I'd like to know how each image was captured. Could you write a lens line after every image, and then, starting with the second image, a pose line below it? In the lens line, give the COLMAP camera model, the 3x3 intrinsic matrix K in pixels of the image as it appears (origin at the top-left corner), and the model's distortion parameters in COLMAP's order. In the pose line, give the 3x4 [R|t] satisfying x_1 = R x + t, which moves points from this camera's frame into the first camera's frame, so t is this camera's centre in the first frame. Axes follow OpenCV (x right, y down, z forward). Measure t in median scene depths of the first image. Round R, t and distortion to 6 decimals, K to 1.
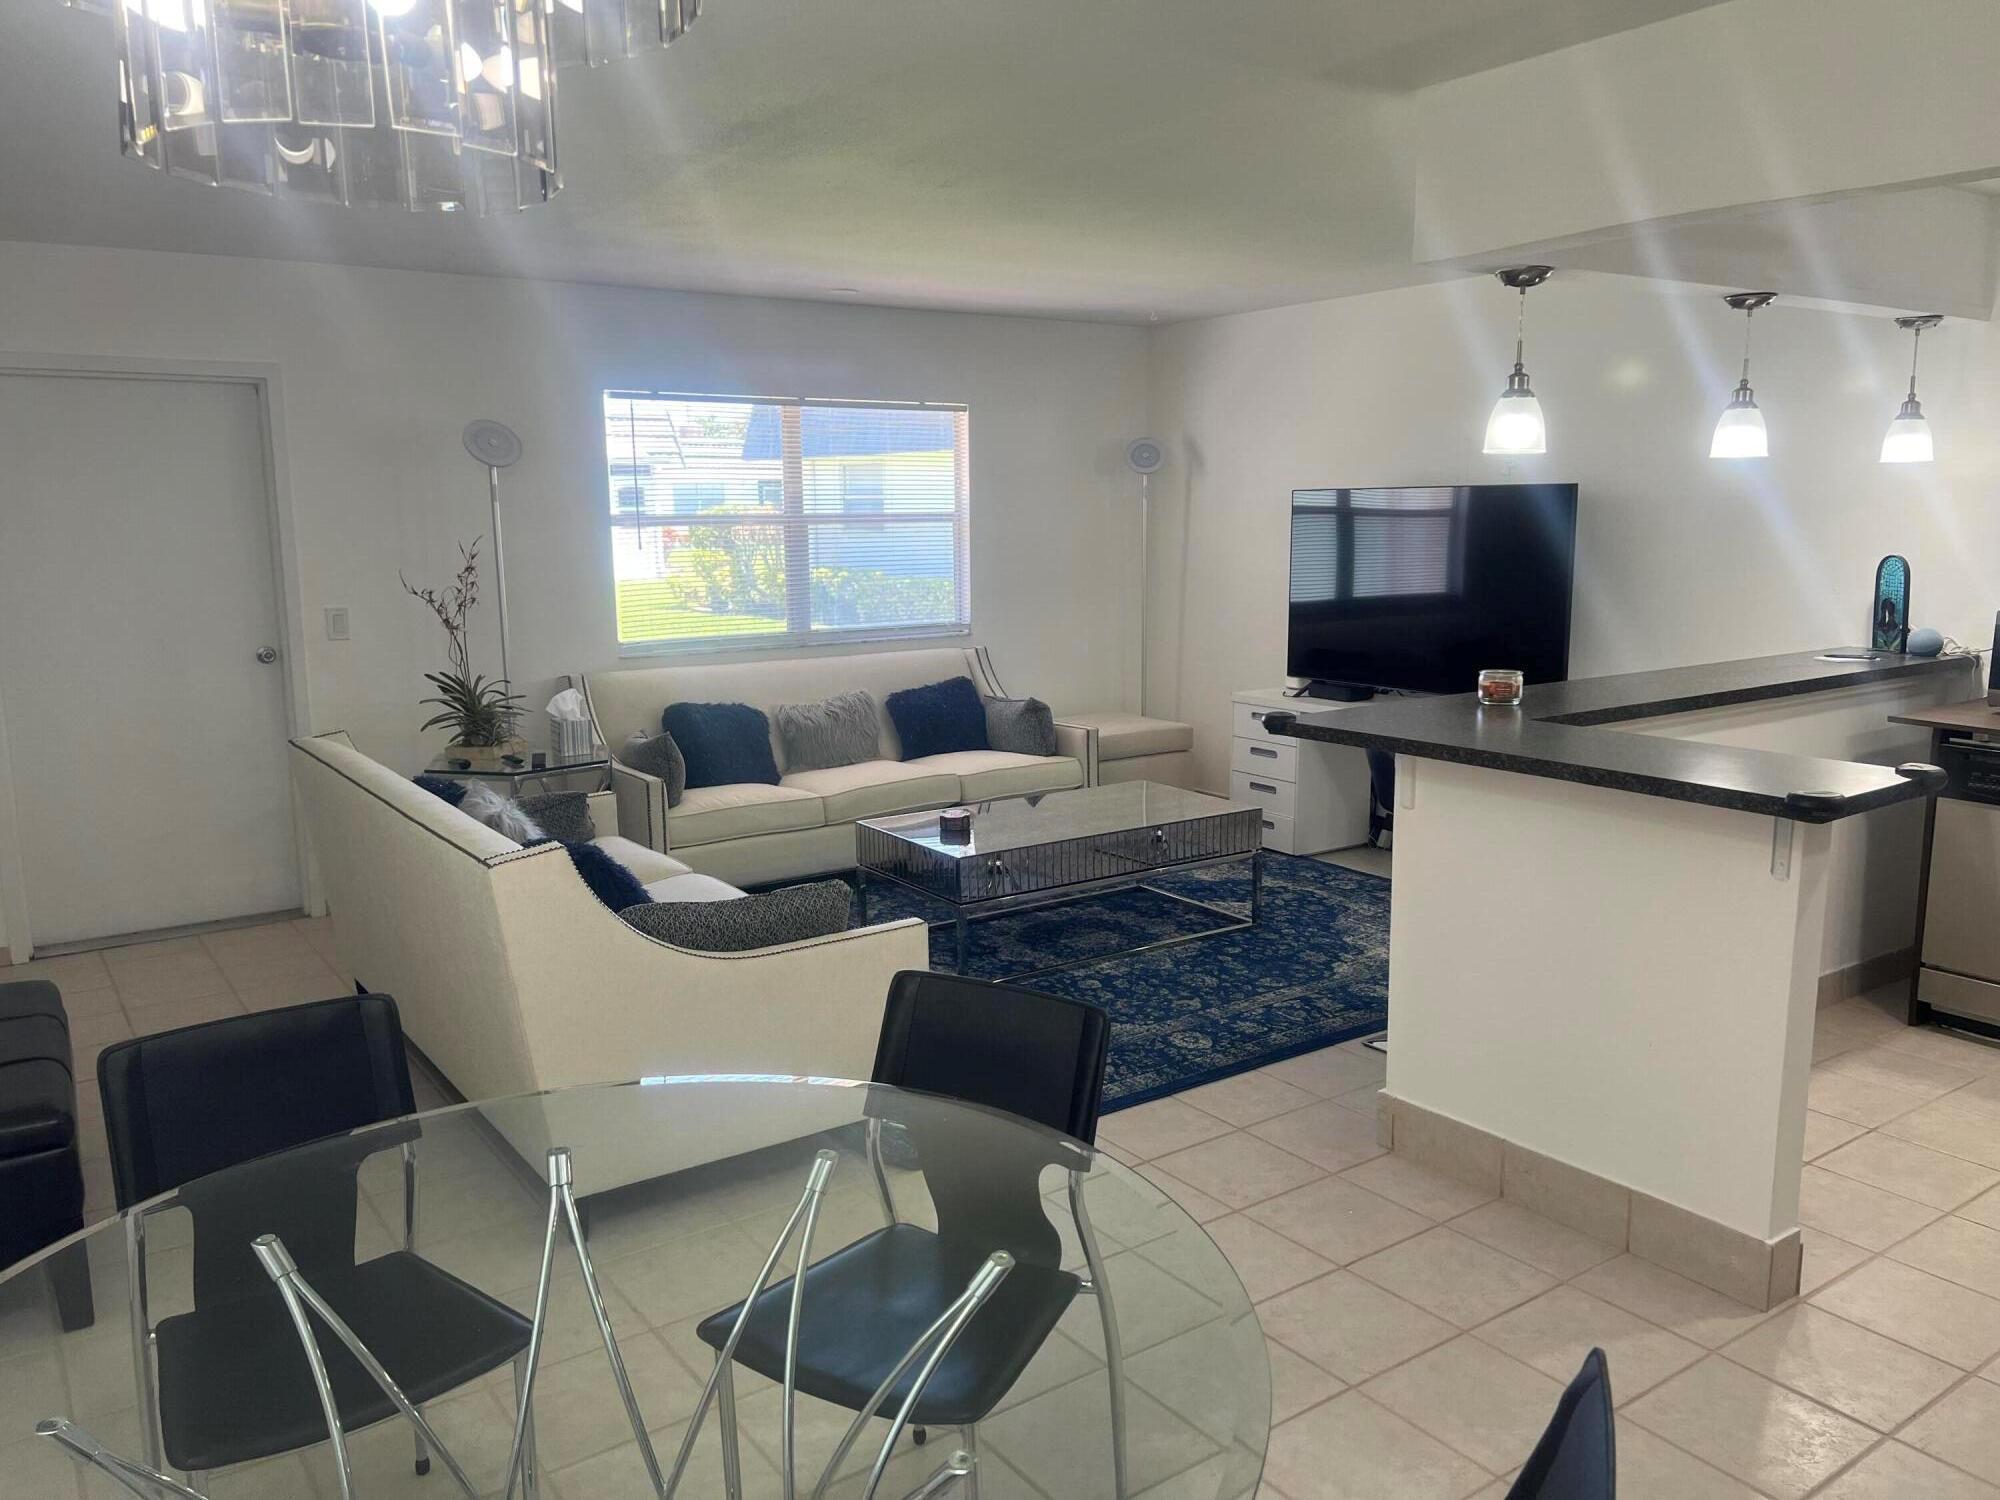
lens RADIAL K [[1505.2, 0, 1001.8], [0, 1505.2, 744.6], [0, 0, 1]] dist [0.049722, -0.069756]
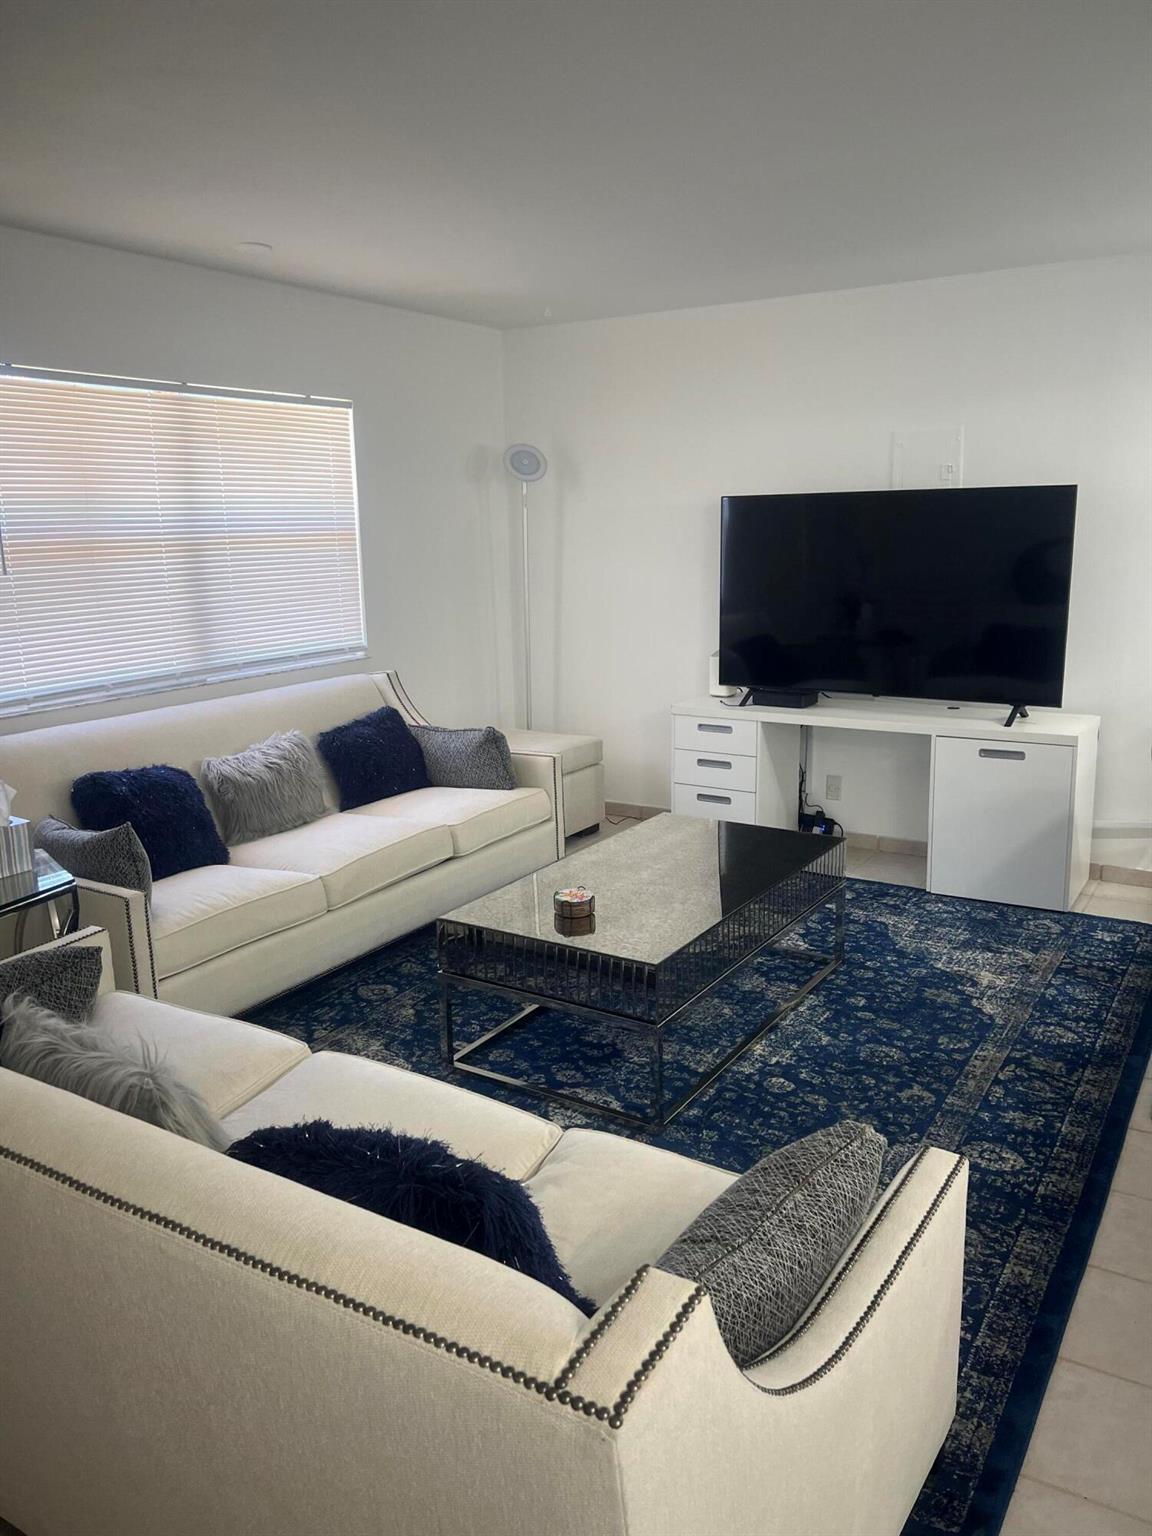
lens RADIAL K [[1156.0, 0, 575.6], [0, 1156.0, 759.4], [0, 0, 1]] dist [0.049722, -0.069756]
pose [[0.919393, -0.088257, 0.383311, -0.225010], [0.073673, 0.995895, 0.052595, -0.049626], [-0.386379, -0.020116, 0.922121, 0.381715]]
